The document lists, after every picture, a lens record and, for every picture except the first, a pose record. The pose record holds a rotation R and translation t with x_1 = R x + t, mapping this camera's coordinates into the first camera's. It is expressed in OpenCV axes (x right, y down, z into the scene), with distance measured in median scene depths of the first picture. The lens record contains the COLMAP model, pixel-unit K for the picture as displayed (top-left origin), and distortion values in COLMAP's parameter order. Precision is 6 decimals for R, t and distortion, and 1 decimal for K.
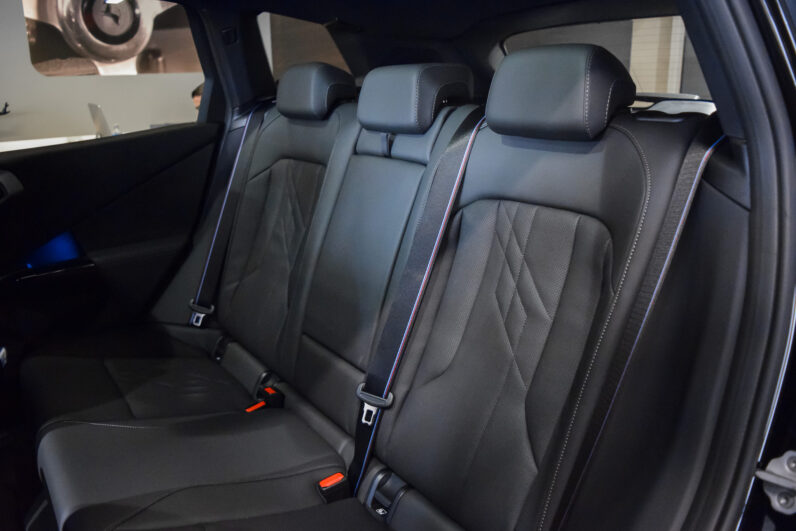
lens RADIAL K [[618.1, 0, 394.4], [0, 618.1, 269.9], [0, 0, 1]] dist [-0.089492, 0.016002]
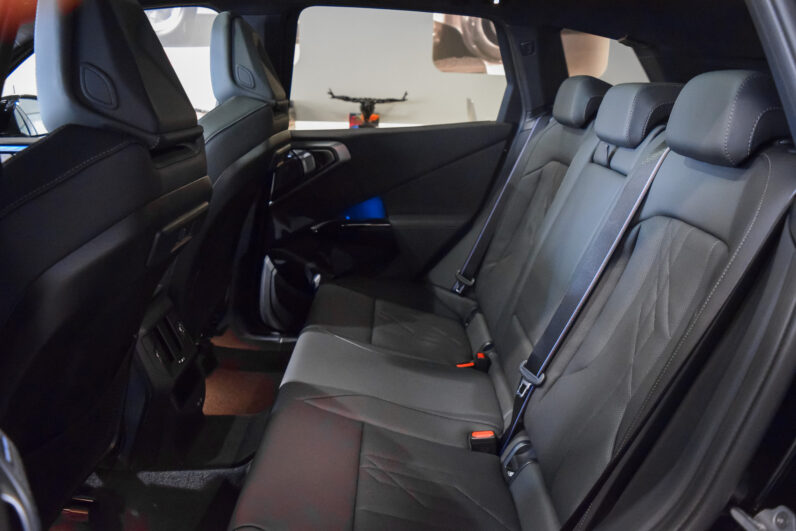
lens RADIAL K [[618.1, 0, 401.7], [0, 618.1, 263.2], [0, 0, 1]] dist [-0.089492, 0.016002]
pose [[0.816534, 0.198503, -0.542097, 0.251403], [-0.207198, 0.977229, 0.045746, 0.004882], [0.538833, 0.074968, 0.839070, -0.059669]]
